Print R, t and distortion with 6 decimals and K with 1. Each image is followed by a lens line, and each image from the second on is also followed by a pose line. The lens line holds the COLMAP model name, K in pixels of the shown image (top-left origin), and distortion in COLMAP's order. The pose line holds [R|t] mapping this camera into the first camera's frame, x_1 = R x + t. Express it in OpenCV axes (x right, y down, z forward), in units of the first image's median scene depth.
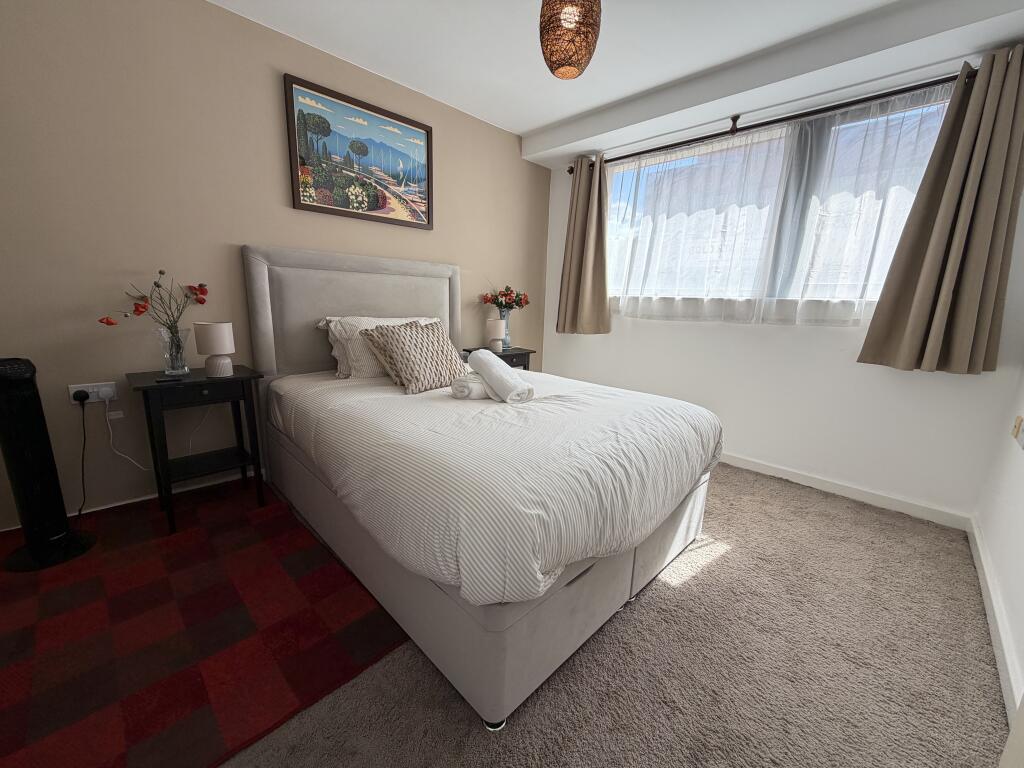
lens RADIAL K [[412.1, 0, 510.8], [0, 412.1, 385.5], [0, 0, 1]] dist [0.001320, -0.000629]
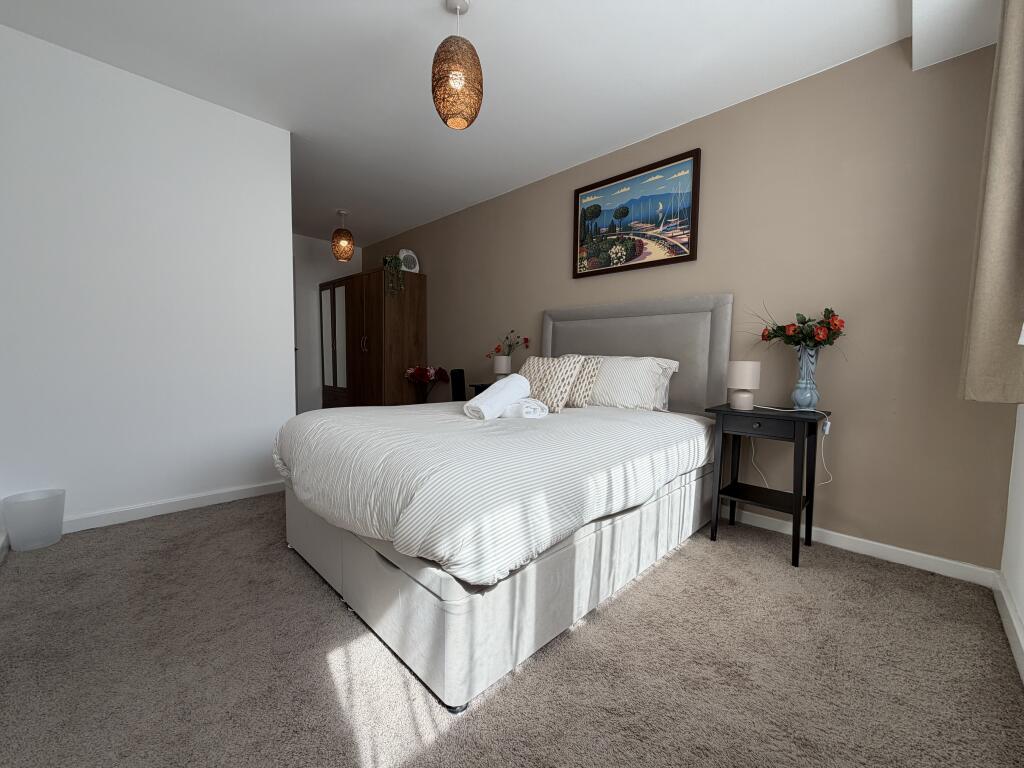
lens RADIAL K [[412.1, 0, 512.4], [0, 412.1, 384.7], [0, 0, 1]] dist [0.001320, -0.000629]
pose [[0.012417, 0.030625, -0.999454, 0.754570], [-0.222036, 0.974662, 0.027107, -0.066731], [0.974959, 0.221578, 0.018903, 0.747042]]
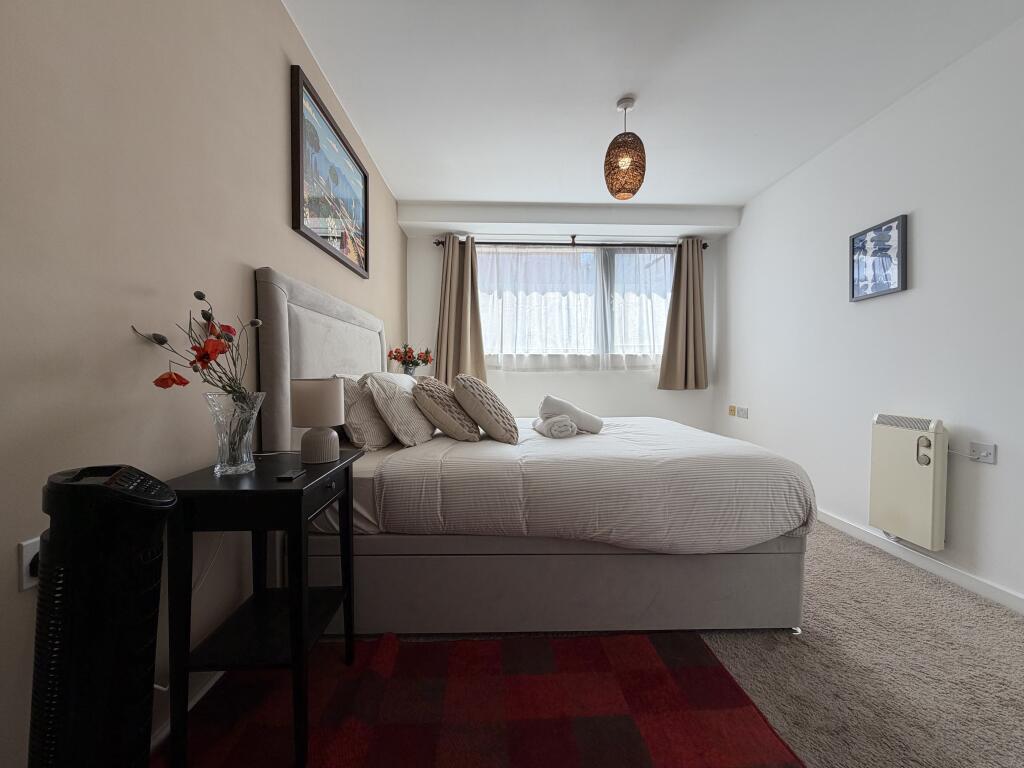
lens RADIAL K [[412.1, 0, 509.9], [0, 412.1, 384.8], [0, 0, 1]] dist [0.001320, -0.000629]
pose [[0.677505, -0.050779, 0.733763, -0.720527], [0.170885, 0.981183, -0.089882, -0.022983], [-0.715392, 0.186285, 0.673434, 0.247845]]
